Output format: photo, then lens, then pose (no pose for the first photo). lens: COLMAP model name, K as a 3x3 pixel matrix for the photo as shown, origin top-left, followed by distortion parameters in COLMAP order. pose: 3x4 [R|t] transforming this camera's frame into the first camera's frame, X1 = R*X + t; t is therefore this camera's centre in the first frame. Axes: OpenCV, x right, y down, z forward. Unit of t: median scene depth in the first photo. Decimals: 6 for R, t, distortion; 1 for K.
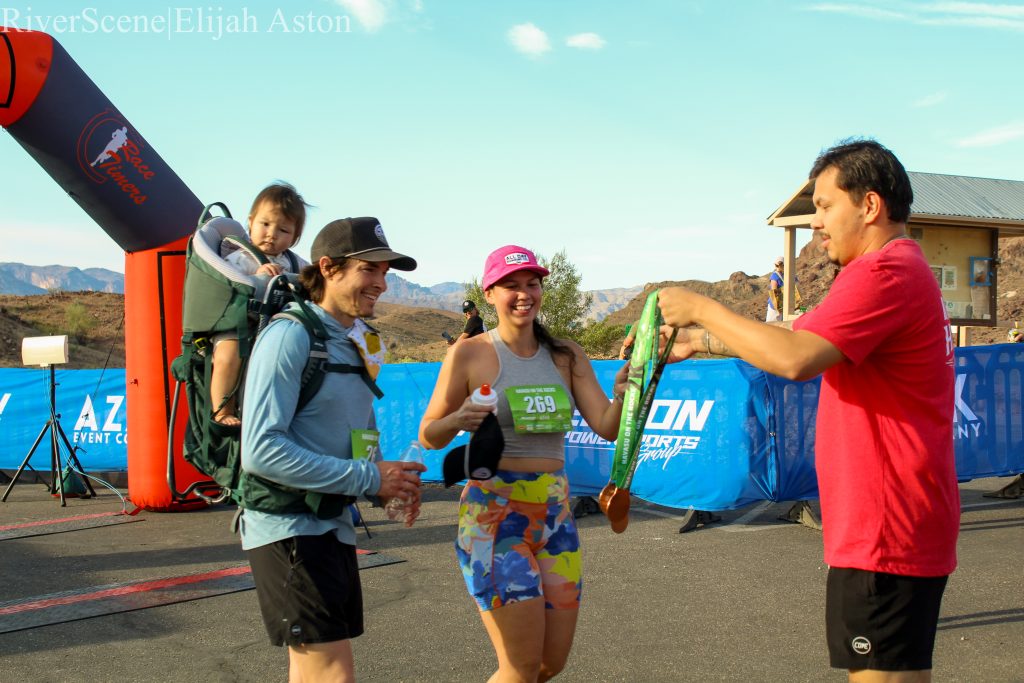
lens RADIAL K [[1499.6, 0, 512.0], [0, 1499.6, 341.5], [0, 0, 1]] dist [-0.024183, -0.004447]
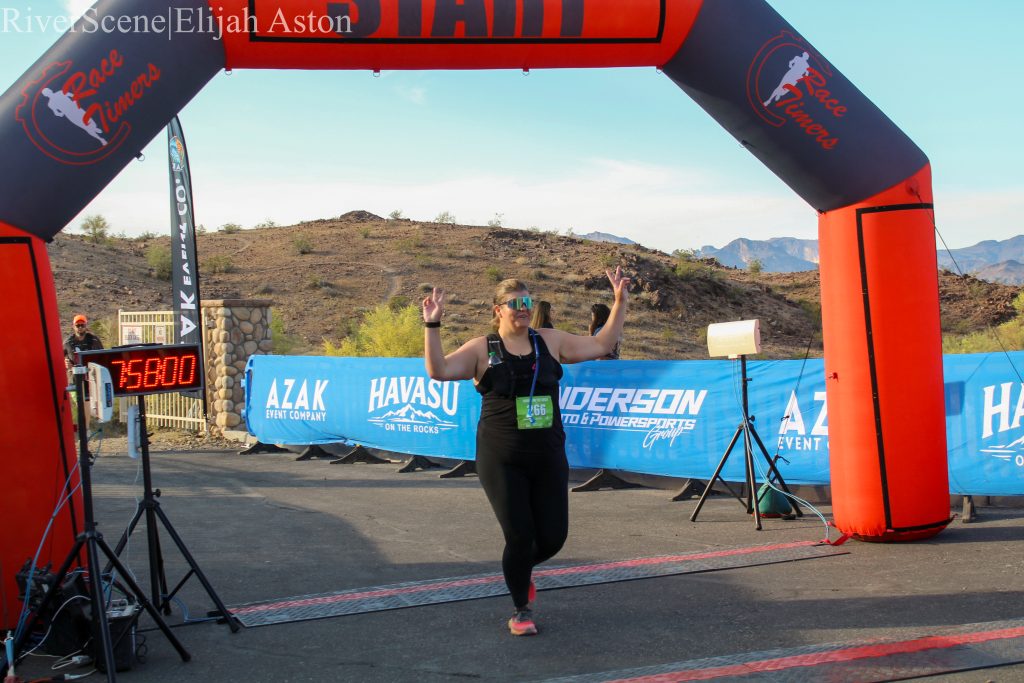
lens RADIAL K [[1646.9, 0, 512.0], [0, 1646.9, 341.5], [0, 0, 1]] dist [-0.001994, 0.147286]
pose [[0.878459, -0.027139, -0.477047, 0.012088], [0.034083, 0.999402, 0.005906, -0.001939], [0.476601, -0.021447, 0.878858, 0.147968]]
